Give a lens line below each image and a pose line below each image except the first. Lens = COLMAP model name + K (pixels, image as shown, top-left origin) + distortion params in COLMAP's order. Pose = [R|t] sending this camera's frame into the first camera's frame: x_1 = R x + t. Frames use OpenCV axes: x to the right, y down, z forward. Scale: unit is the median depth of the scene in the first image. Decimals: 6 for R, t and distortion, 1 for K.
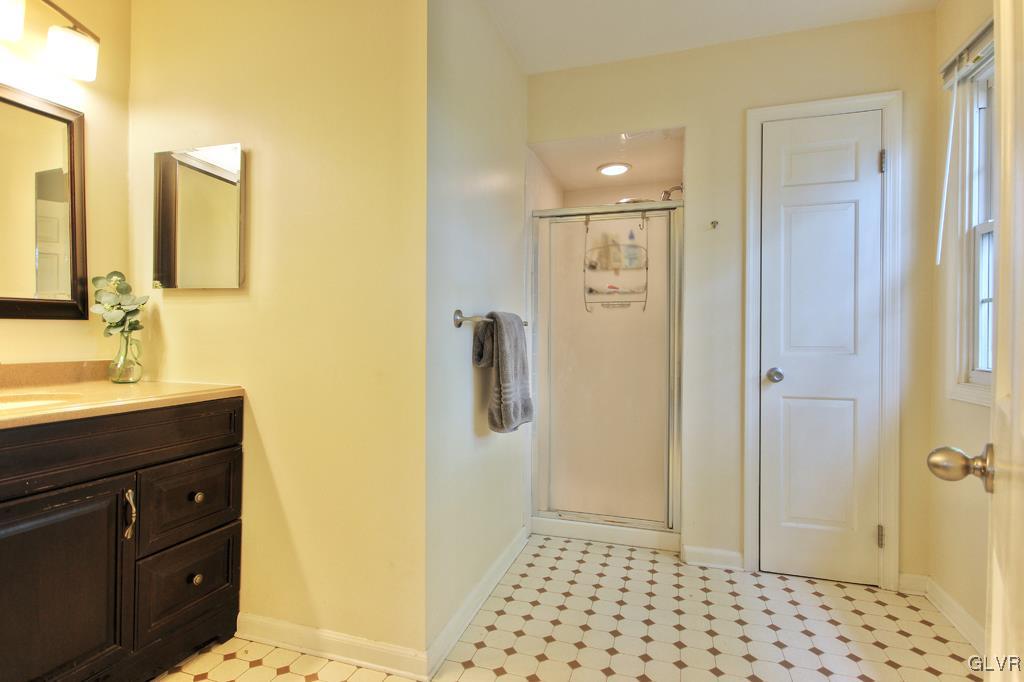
lens RADIAL K [[497.5, 0, 510.7], [0, 497.5, 338.9], [0, 0, 1]] dist [-0.004165, -0.000474]
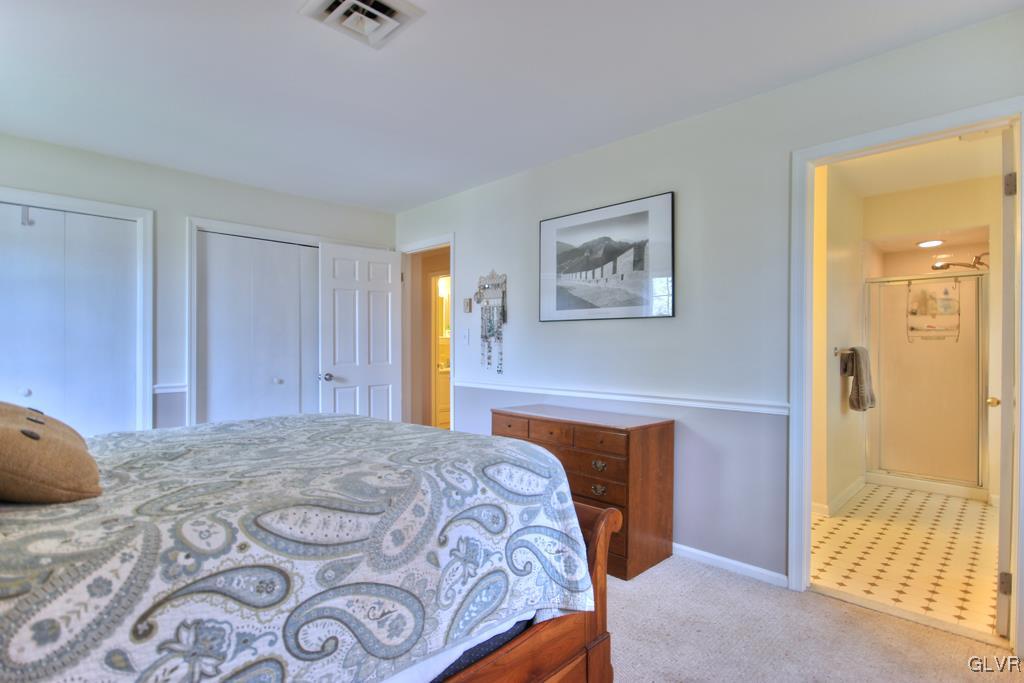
lens RADIAL K [[497.5, 0, 516.0], [0, 497.5, 350.2], [0, 0, 1]] dist [-0.004165, -0.000474]
pose [[0.883826, -0.002997, -0.467807, -0.208173], [0.000810, 0.999988, -0.004876, -0.025526], [0.467815, 0.003930, 0.883817, -0.944138]]
